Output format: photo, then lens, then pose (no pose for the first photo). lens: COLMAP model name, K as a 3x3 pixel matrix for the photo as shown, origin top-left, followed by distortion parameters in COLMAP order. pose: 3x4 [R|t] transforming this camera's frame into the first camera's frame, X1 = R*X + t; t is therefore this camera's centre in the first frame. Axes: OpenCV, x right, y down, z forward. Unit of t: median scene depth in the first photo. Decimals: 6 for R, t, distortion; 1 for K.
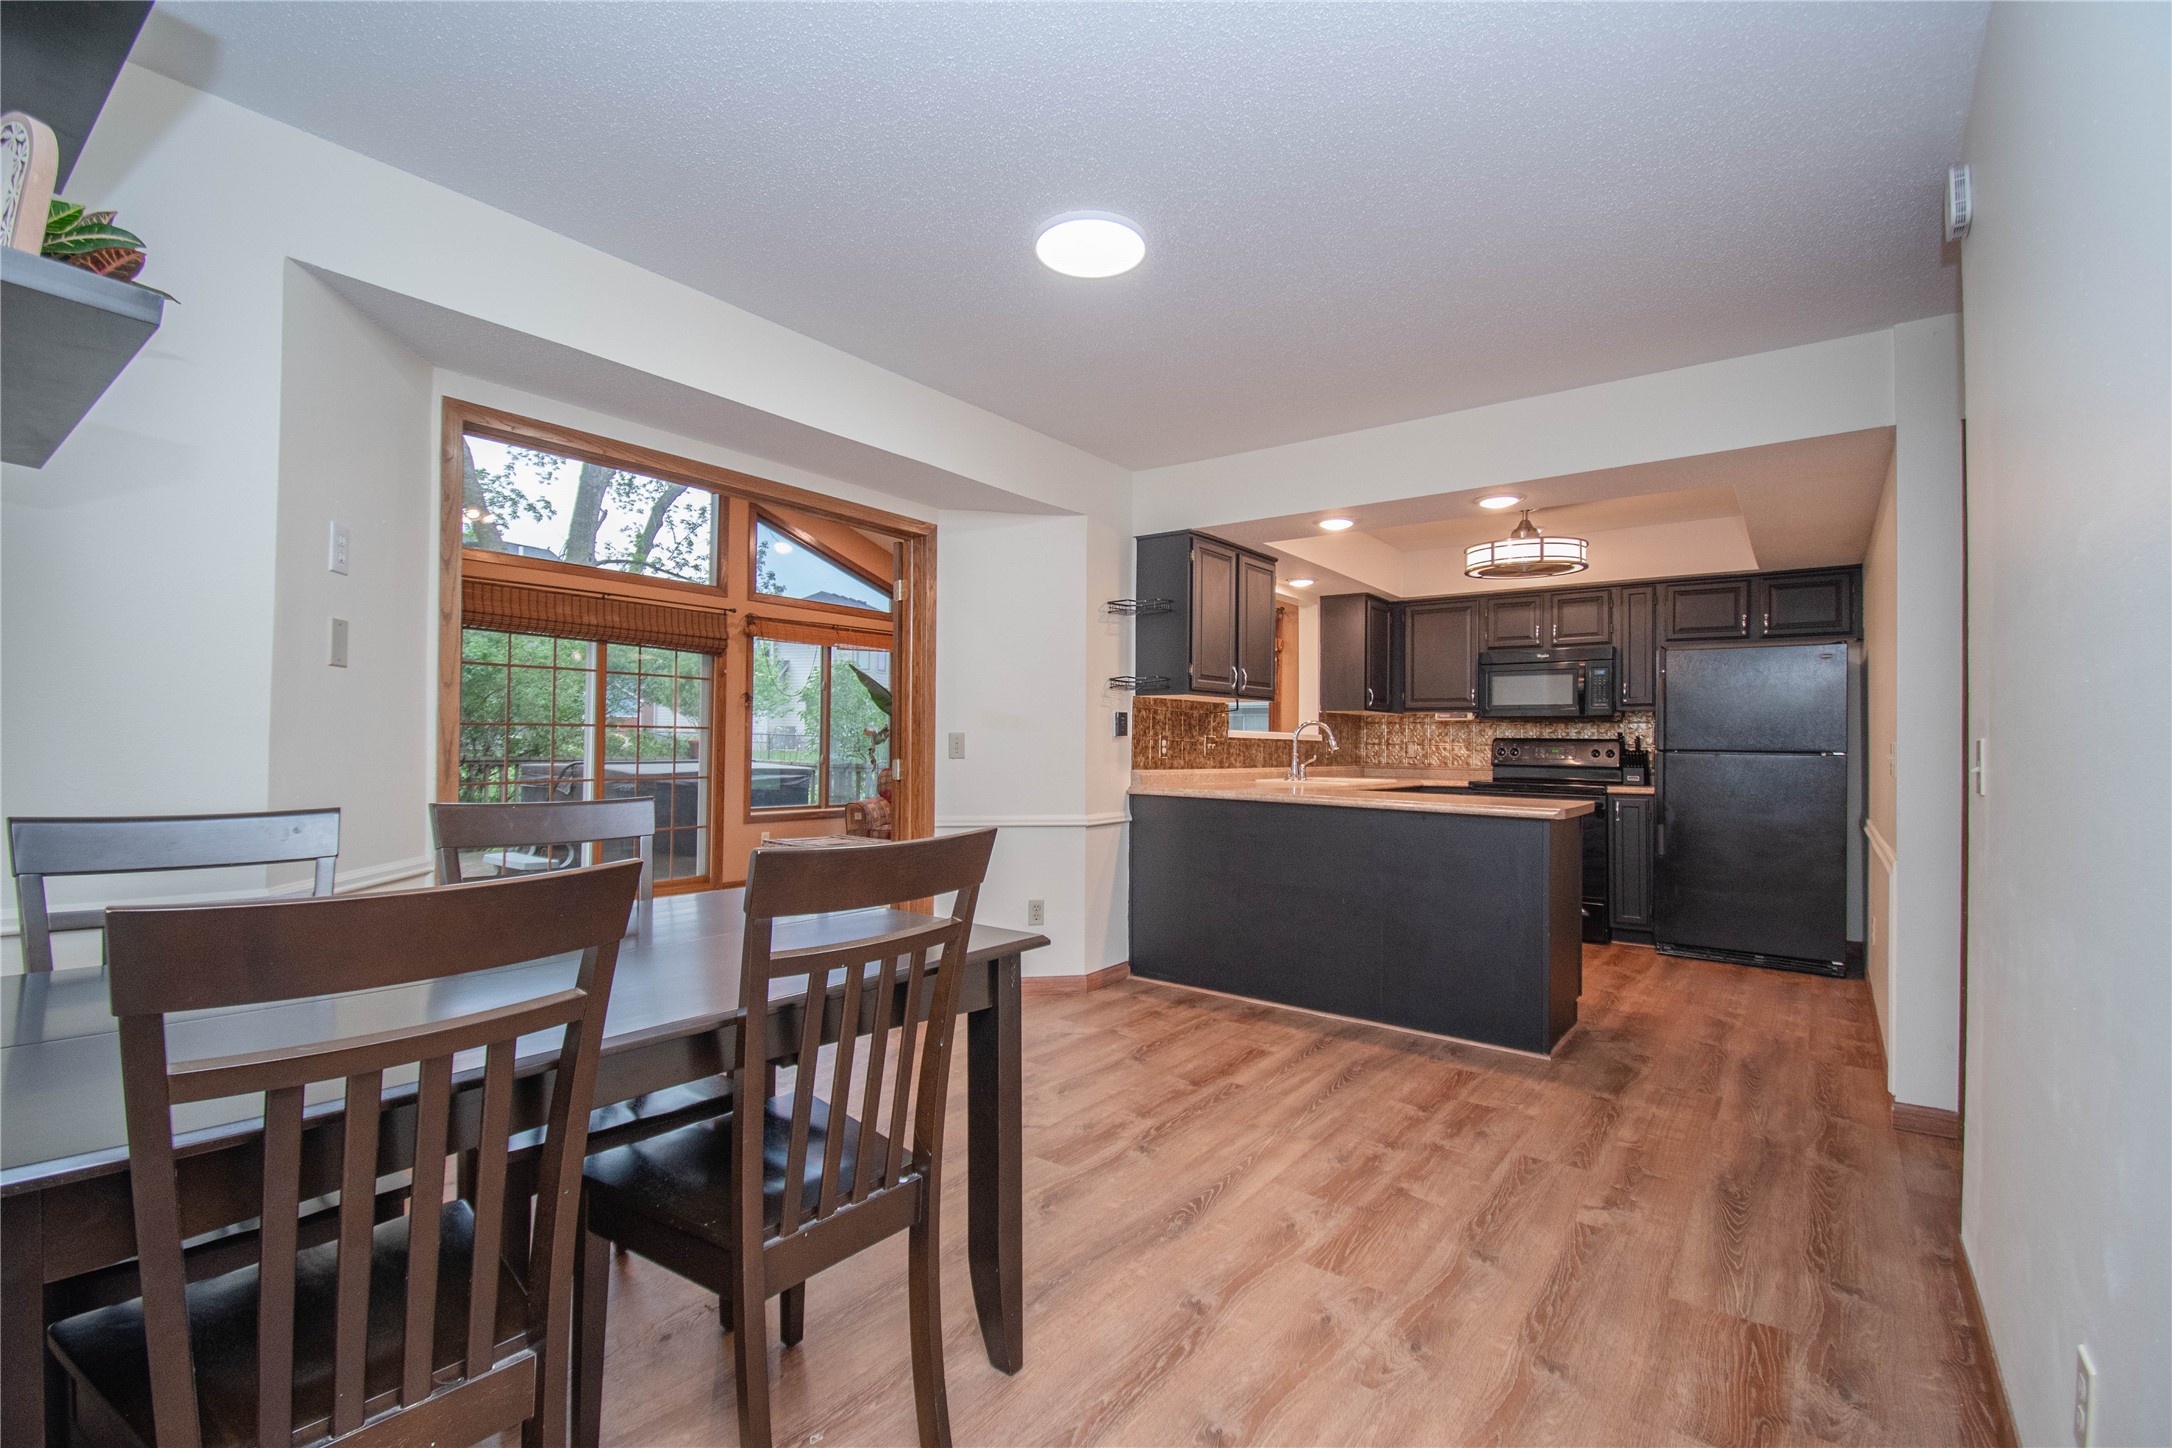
lens RADIAL K [[955.7, 0, 1088.5], [0, 955.7, 724.4], [0, 0, 1]] dist [0.016296, -0.024475]
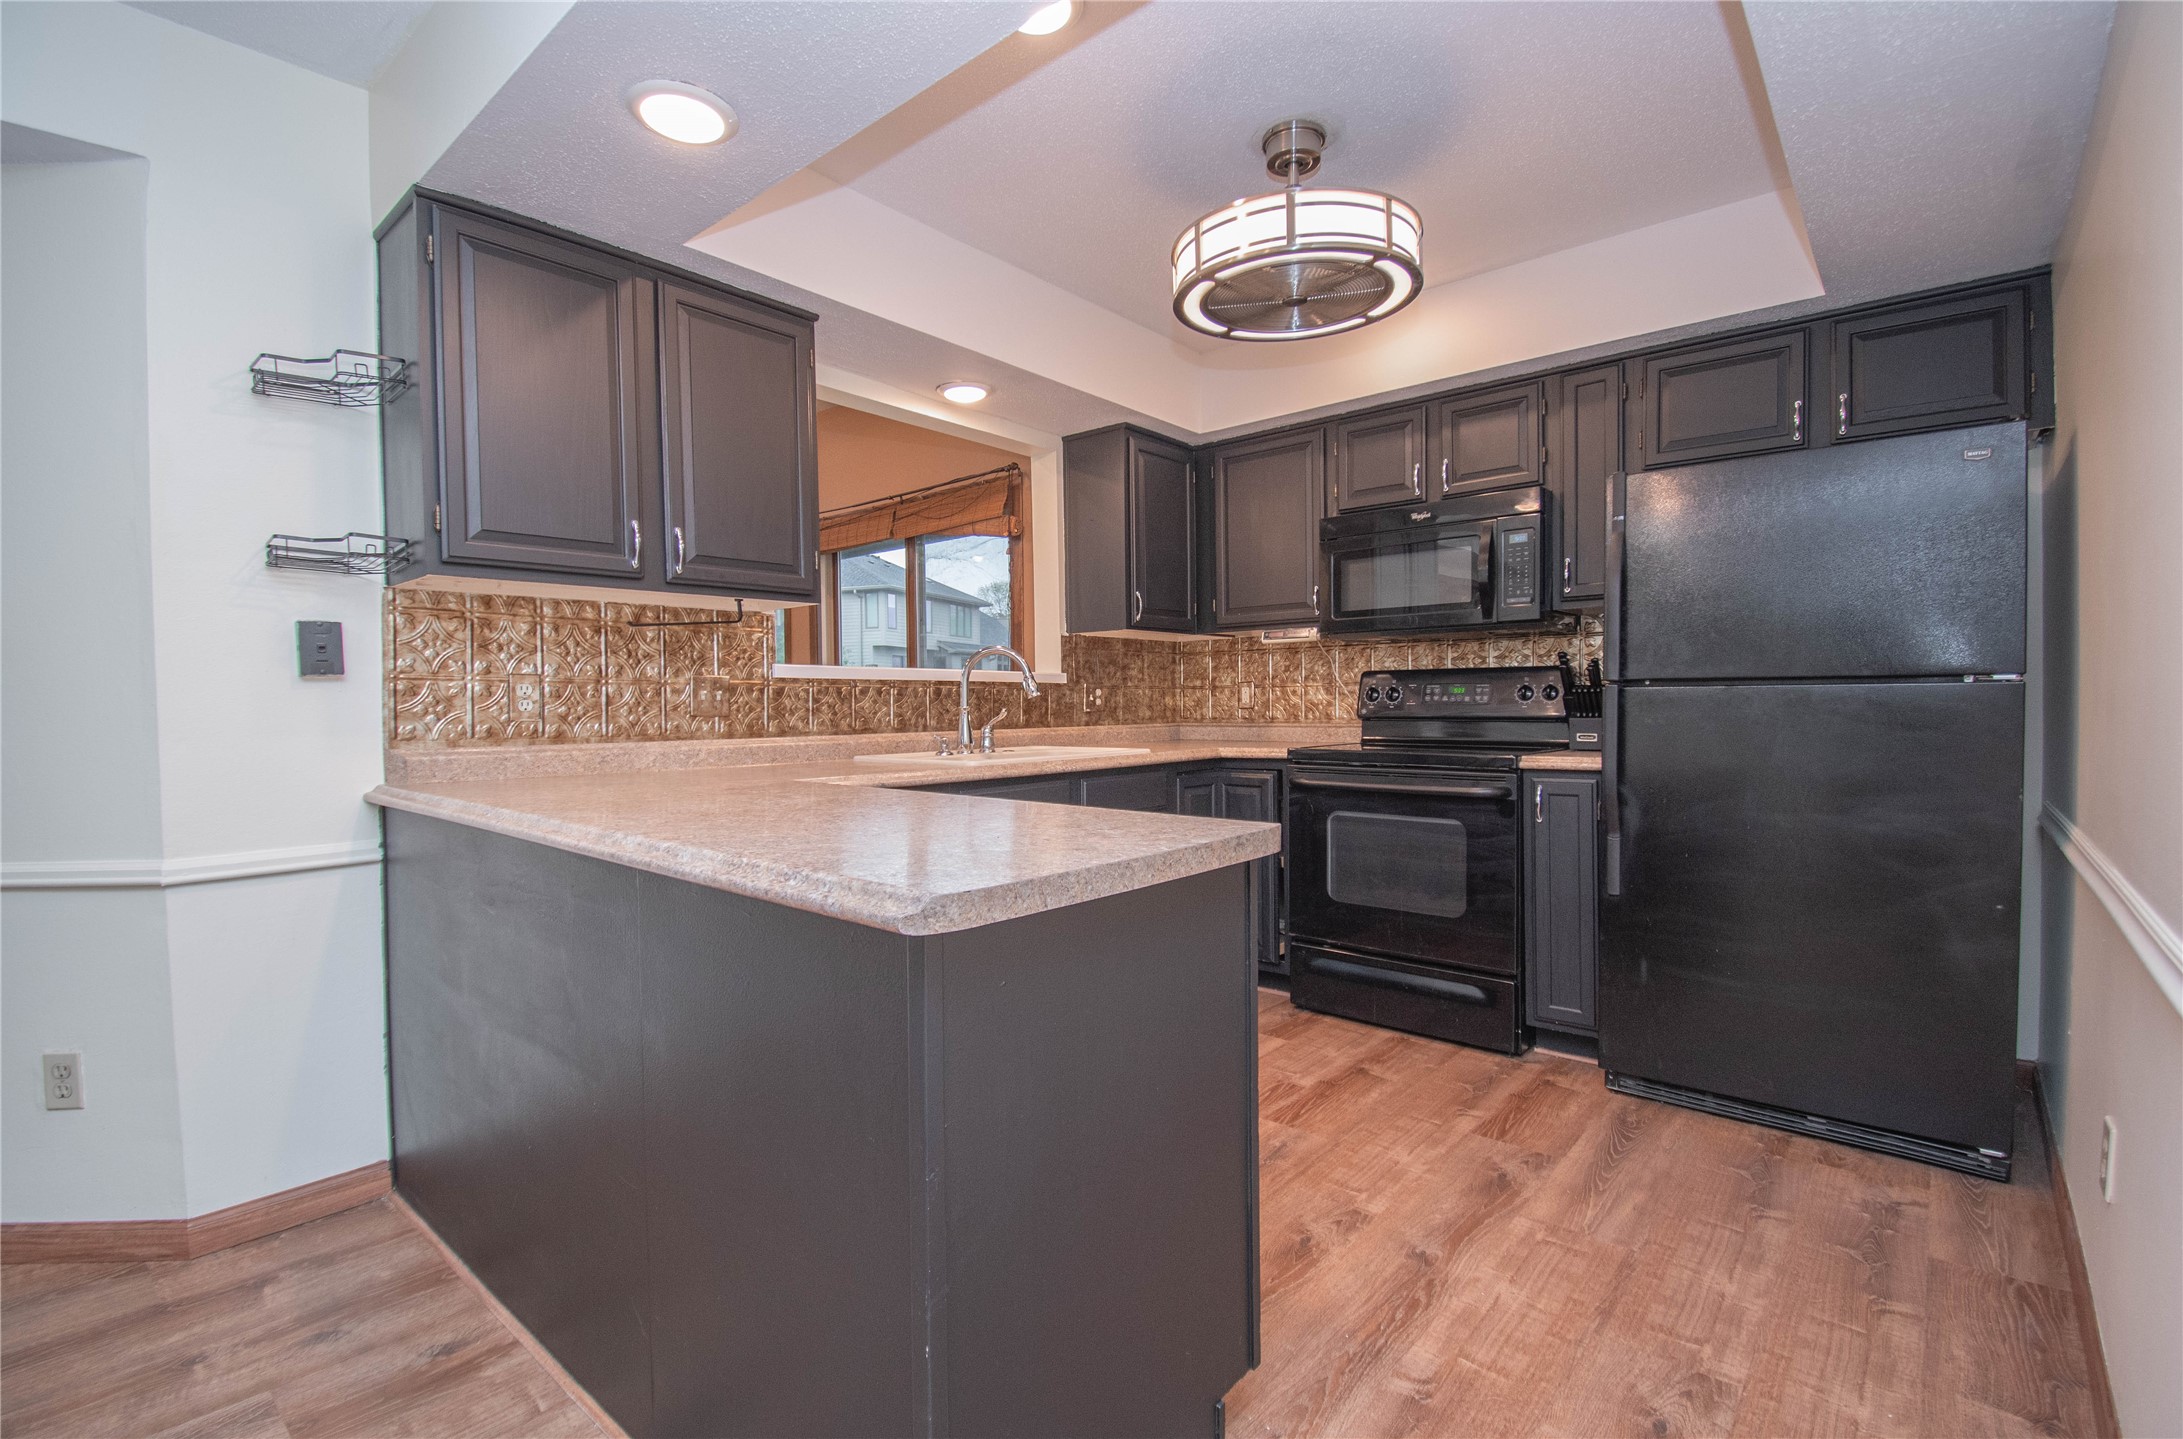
lens RADIAL K [[975.5, 0, 1092.2], [0, 975.5, 727.6], [0, 0, 1]] dist [0.002234, -0.010558]
pose [[0.997650, -0.021371, -0.065102, 0.344734], [0.024361, 0.998668, 0.045486, 0.020068], [0.064044, -0.046965, 0.996841, 0.461405]]
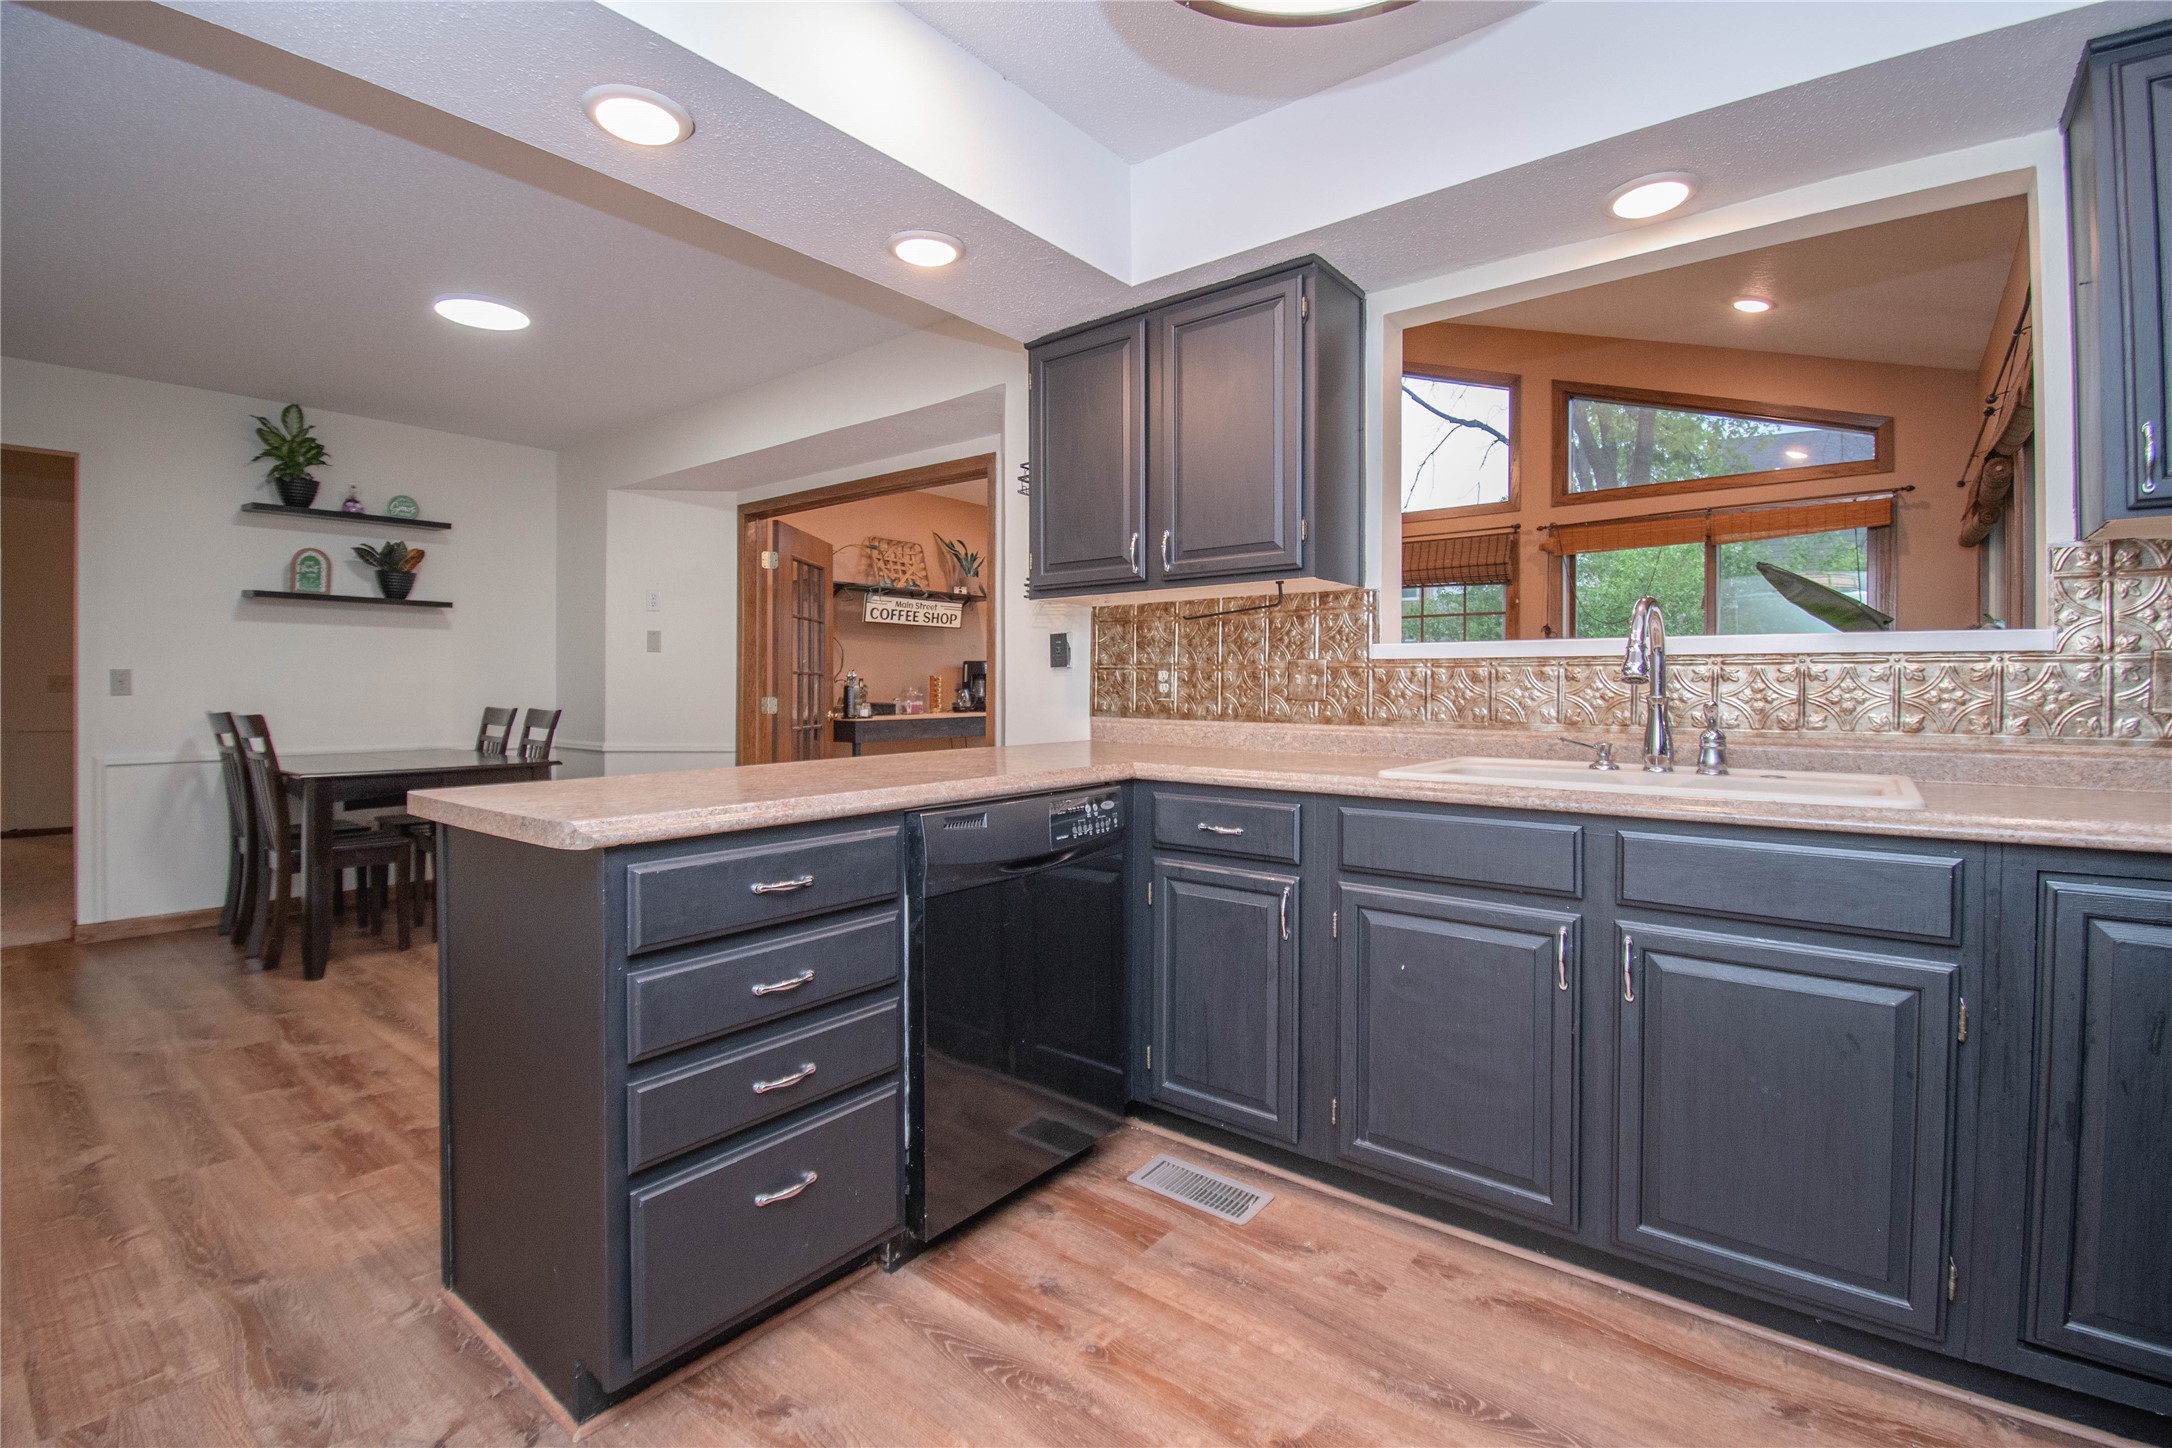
lens RADIAL K [[964.1, 0, 1079.9], [0, 964.1, 699.0], [0, 0, 1]] dist [0.019257, -0.025299]
pose [[-0.028047, -0.002514, -0.999603, 0.605217], [0.017951, 0.999834, -0.003018, 0.030880], [0.999445, -0.018029, -0.027997, 0.842389]]
